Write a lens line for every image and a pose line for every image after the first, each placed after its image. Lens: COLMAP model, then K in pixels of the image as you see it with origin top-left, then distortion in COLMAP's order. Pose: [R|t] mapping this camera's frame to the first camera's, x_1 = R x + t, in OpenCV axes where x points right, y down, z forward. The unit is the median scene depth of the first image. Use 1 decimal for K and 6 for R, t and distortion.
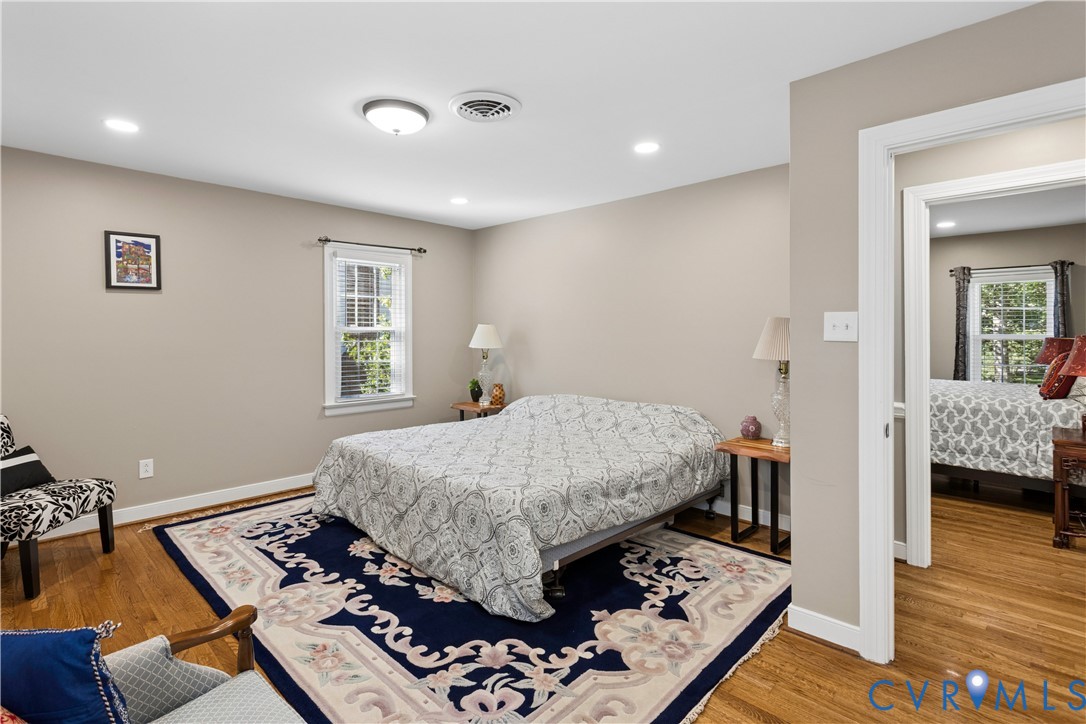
lens RADIAL K [[521.2, 0, 526.5], [0, 521.2, 344.5], [0, 0, 1]] dist [-0.002742, -0.000610]
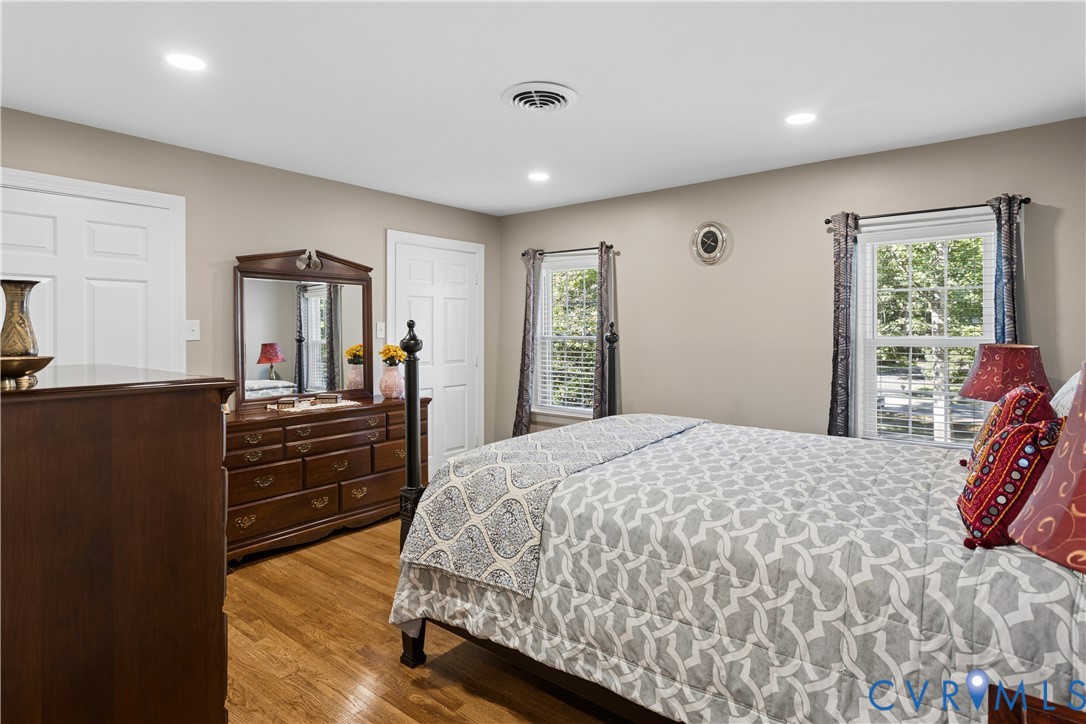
lens RADIAL K [[587.9, 0, 530.6], [0, 587.9, 346.9], [0, 0, 1]] dist [-0.003928, 0.001361]
pose [[0.992345, -0.002987, 0.123460, 0.654892], [0.002191, 0.999976, 0.006582, -0.020189], [-0.123477, -0.006261, 0.992328, 0.644901]]
